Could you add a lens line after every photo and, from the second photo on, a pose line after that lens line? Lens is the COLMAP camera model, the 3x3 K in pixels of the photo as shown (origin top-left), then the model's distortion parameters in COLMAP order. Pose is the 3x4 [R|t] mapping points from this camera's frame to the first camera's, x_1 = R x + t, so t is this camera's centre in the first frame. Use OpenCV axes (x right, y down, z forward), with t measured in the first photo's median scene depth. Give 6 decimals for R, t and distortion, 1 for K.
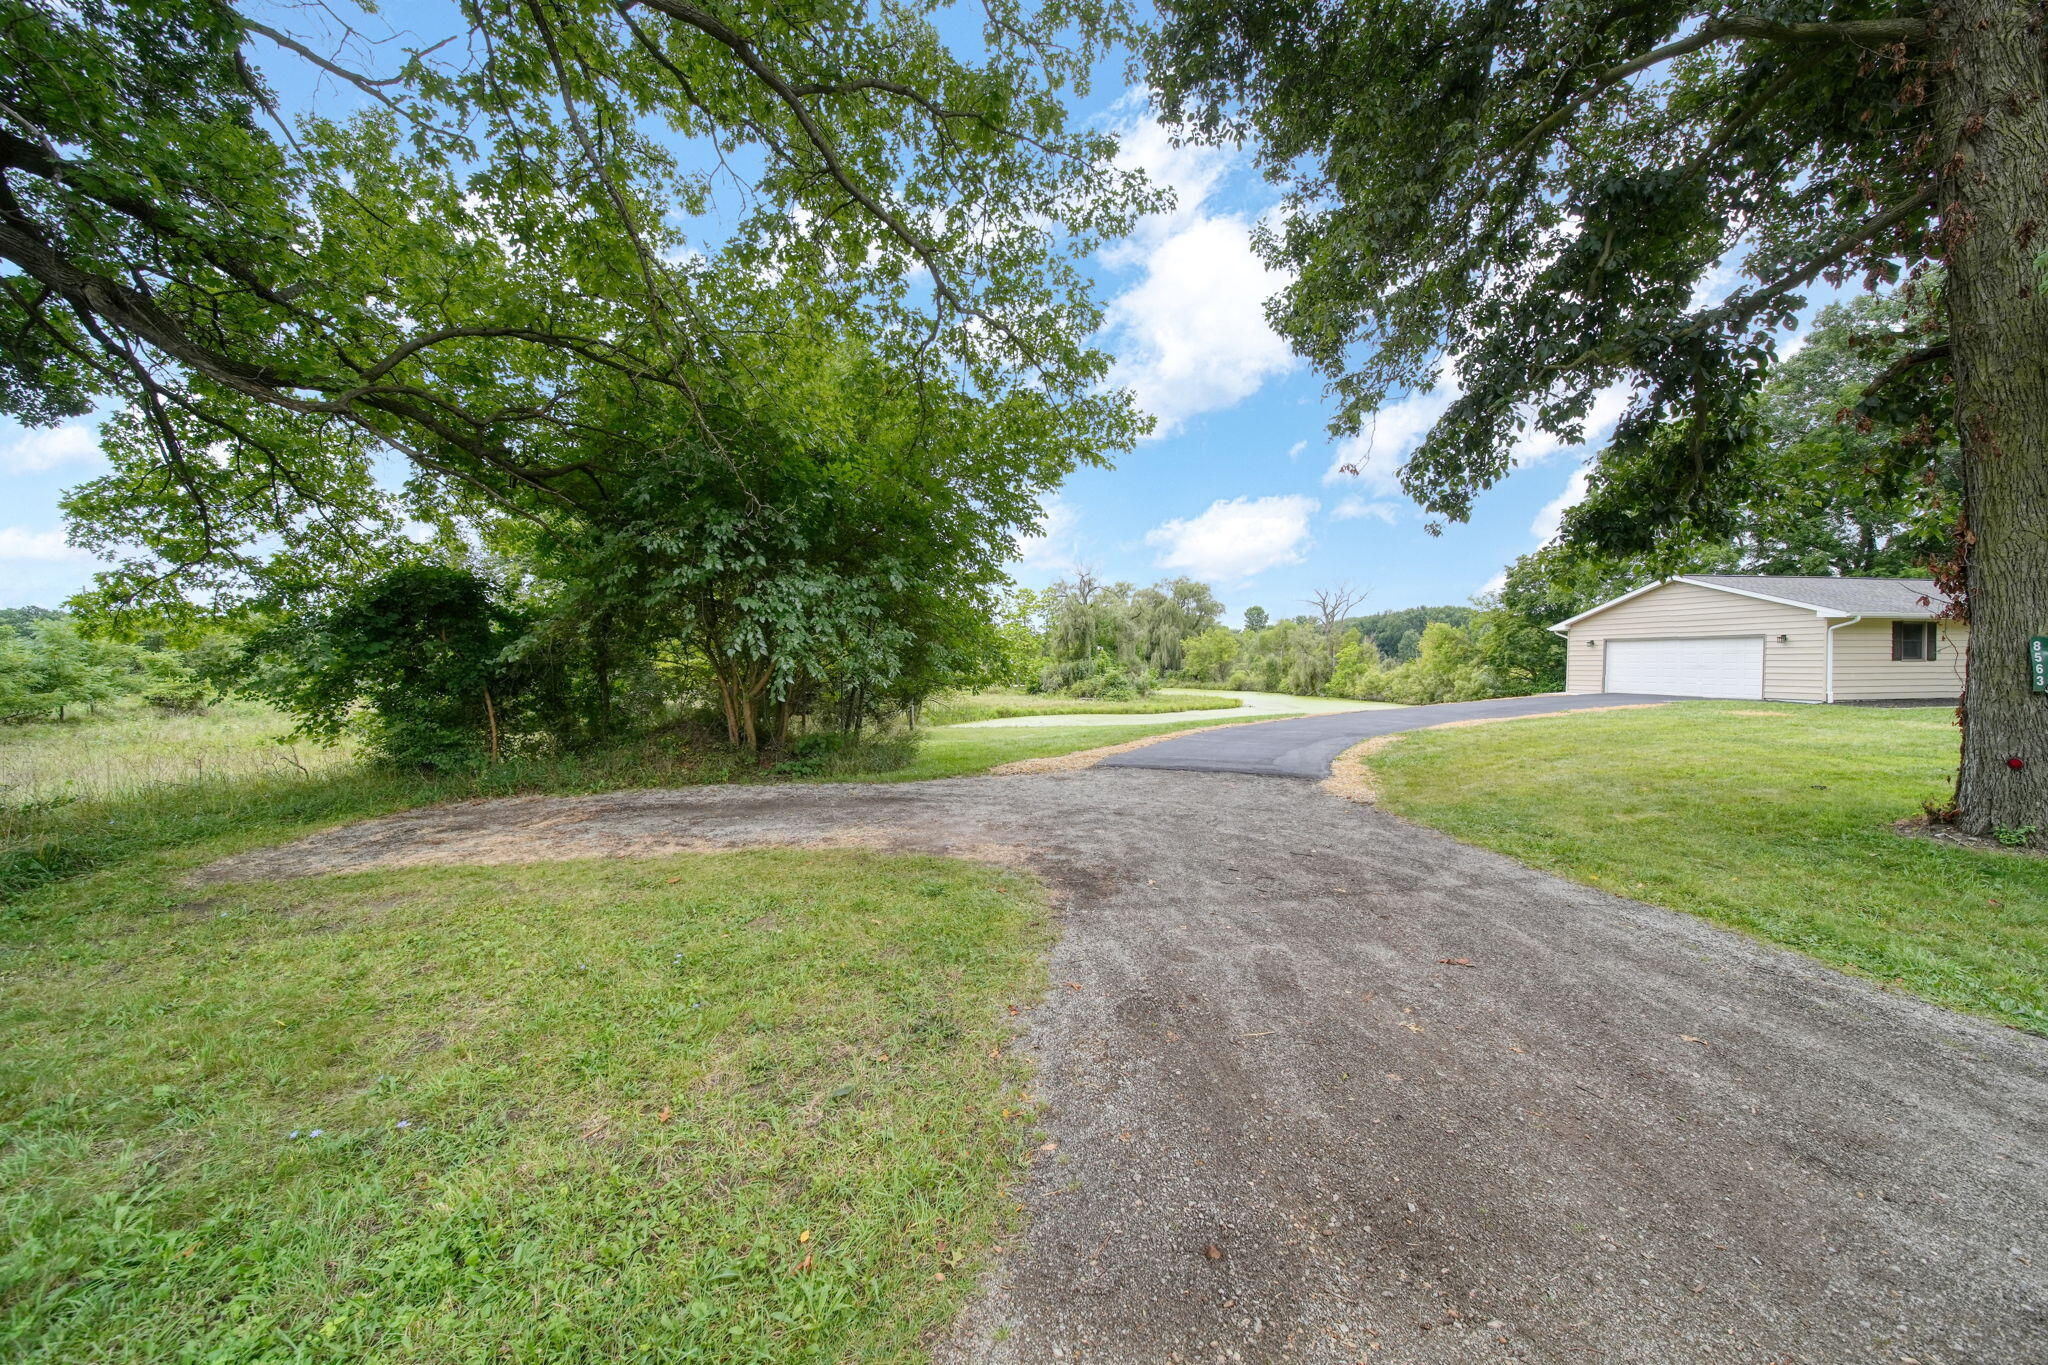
lens RADIAL K [[739.9, 0, 1024.0], [0, 739.9, 682.5], [0, 0, 1]] dist [0.002784, 0.000240]
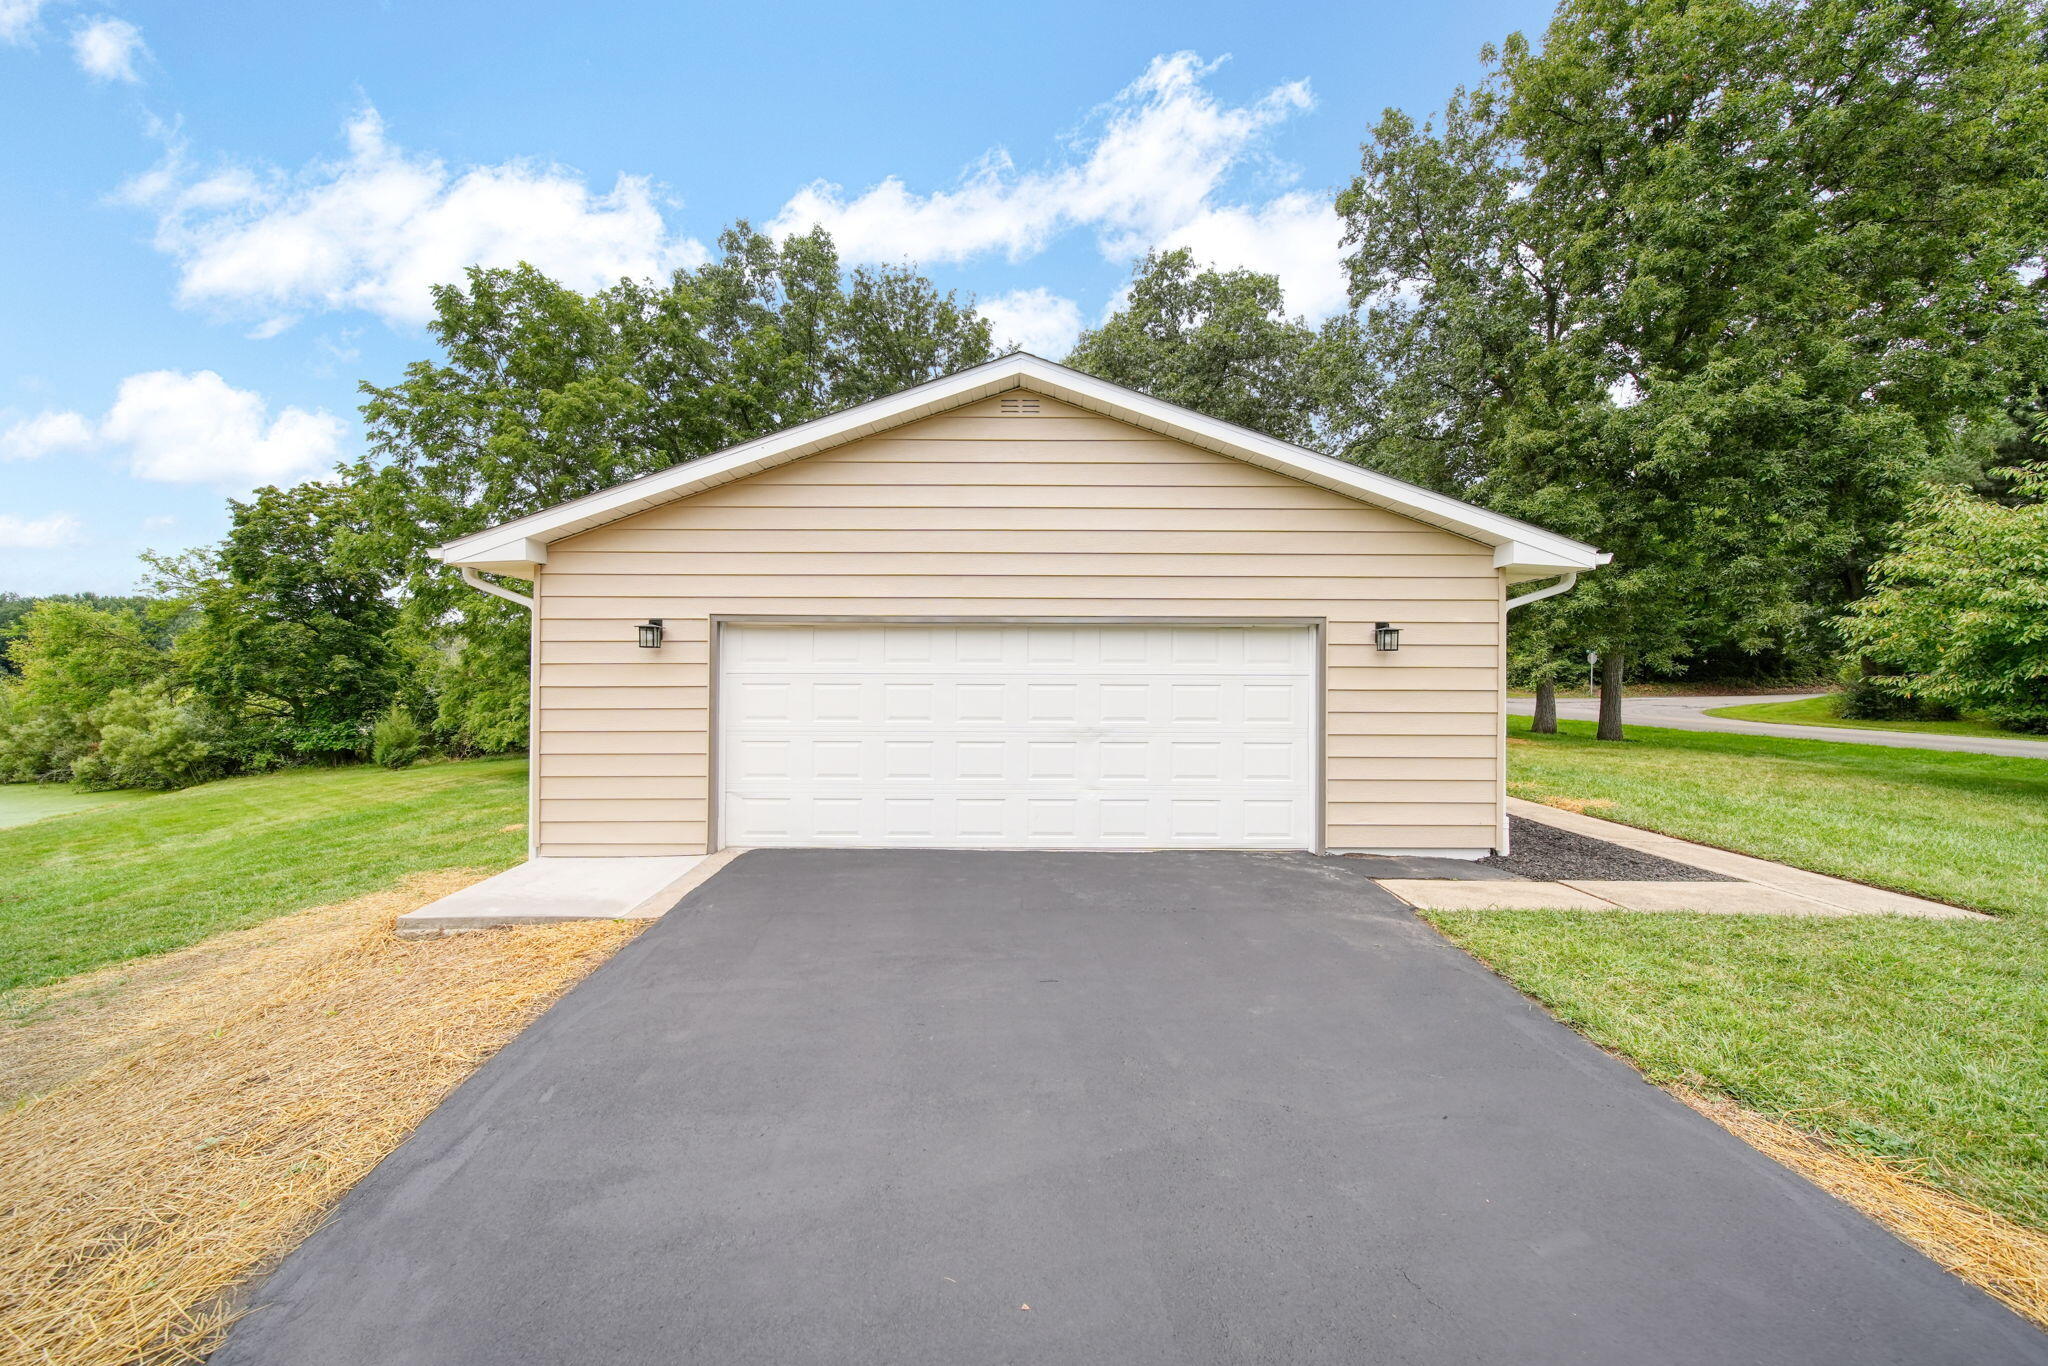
lens RADIAL K [[738.7, 0, 1021.8], [0, 738.7, 685.4], [0, 0, 1]] dist [-0.003080, -0.000173]
pose [[0.181961, -0.005365, 0.983291, 0.199010], [0.024234, 0.999706, 0.000970, -0.012044], [-0.983007, 0.023653, 0.182037, 0.297837]]
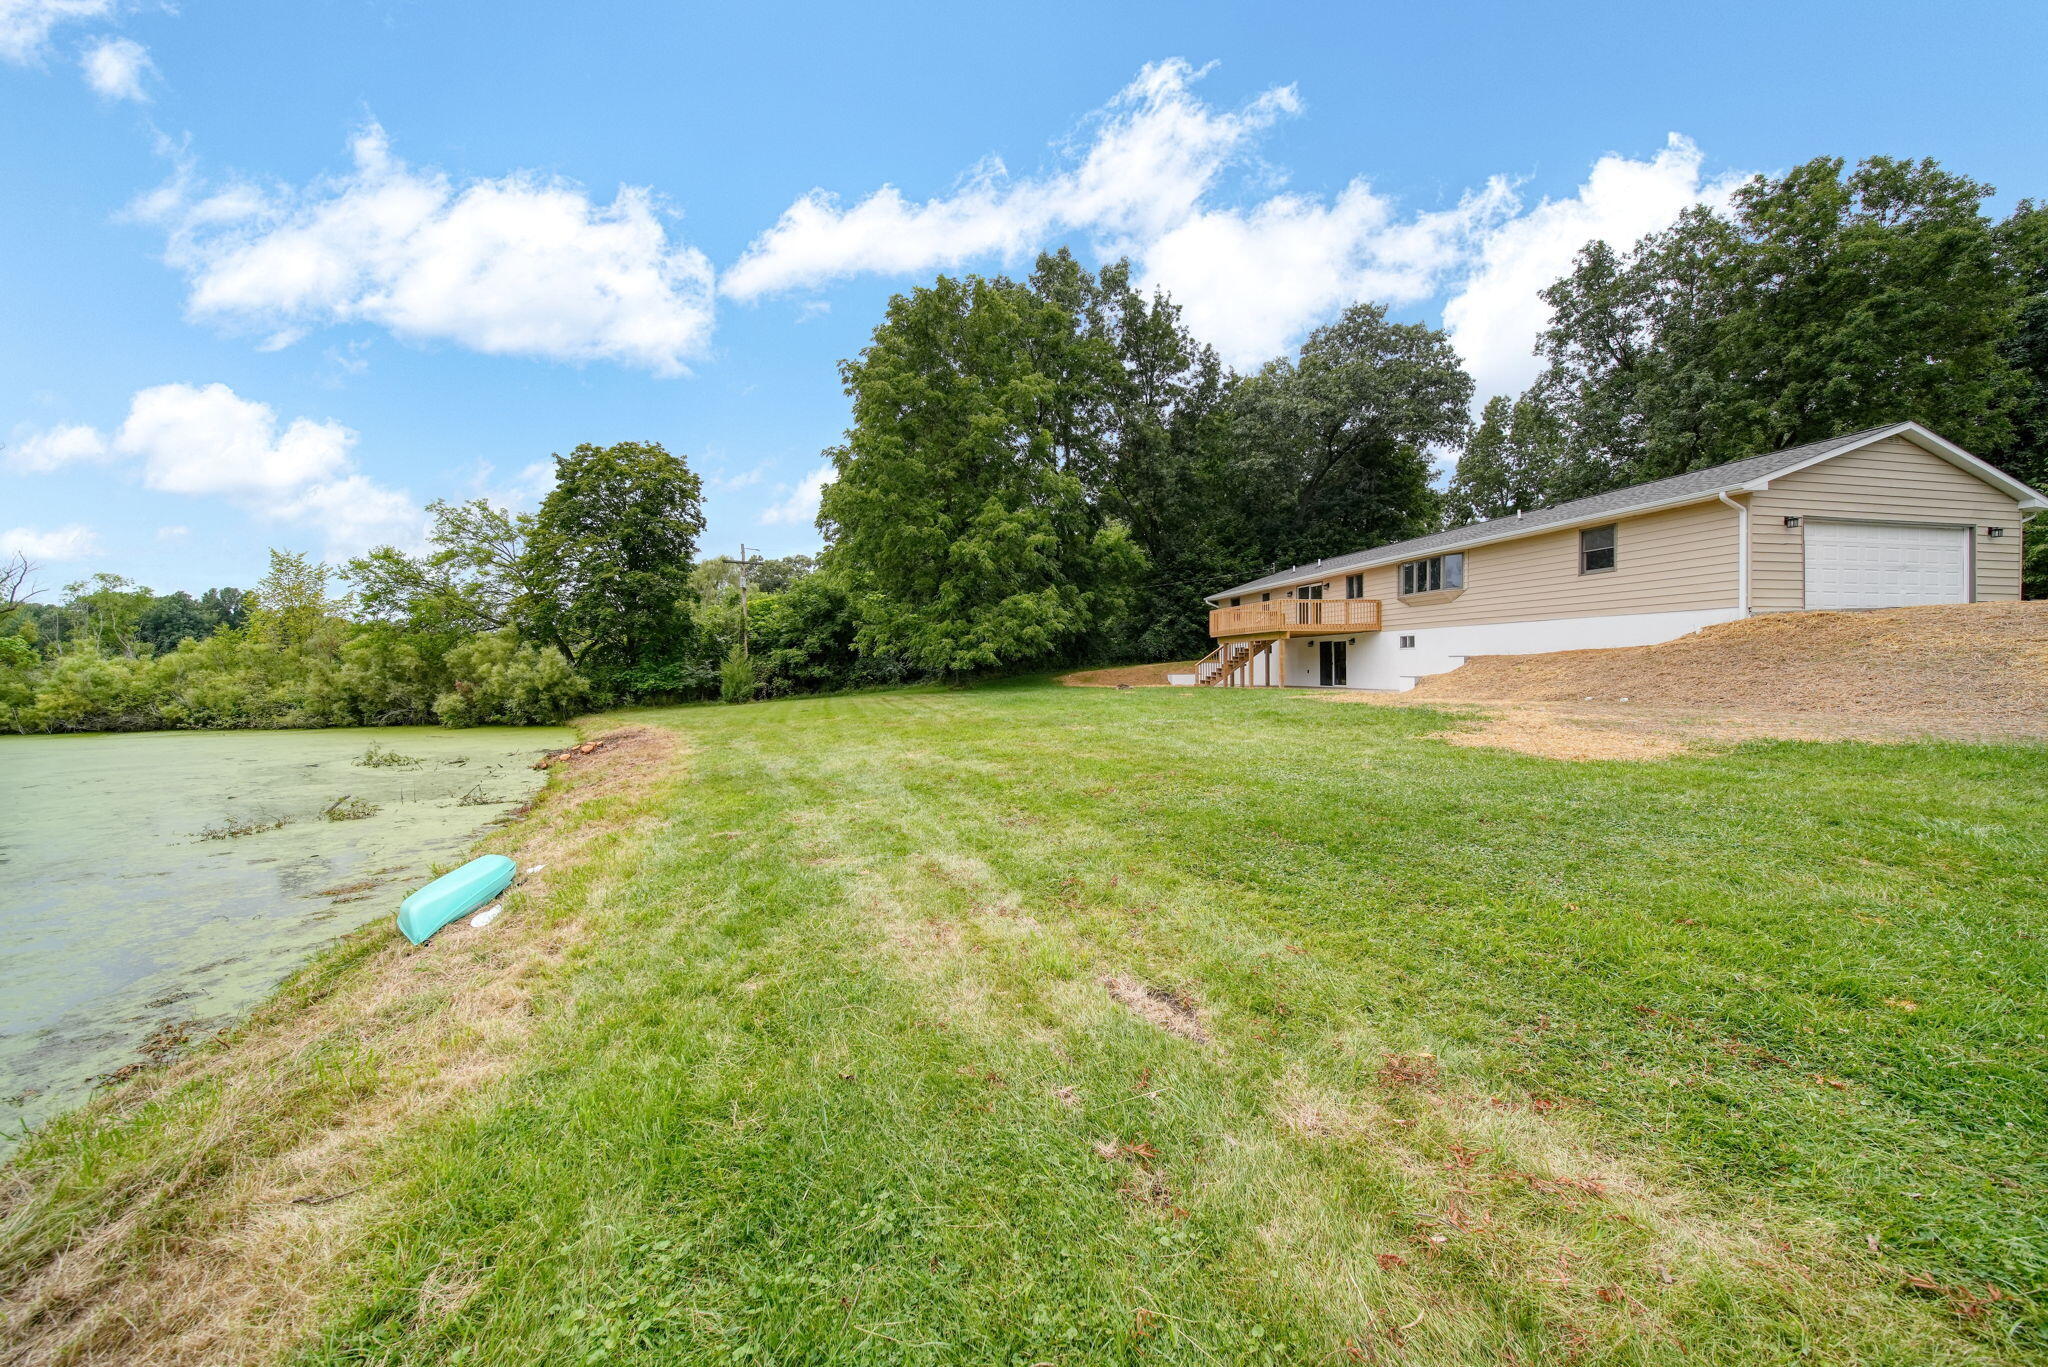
lens RADIAL K [[738.7, 0, 1021.8], [0, 738.7, 685.9], [0, 0, 1]] dist [-0.003080, -0.000173]
pose [[-0.031669, -0.001340, 0.999498, 0.080367], [0.032444, 0.999471, 0.002368, 0.018061], [-0.998972, 0.032503, -0.031608, 0.558639]]
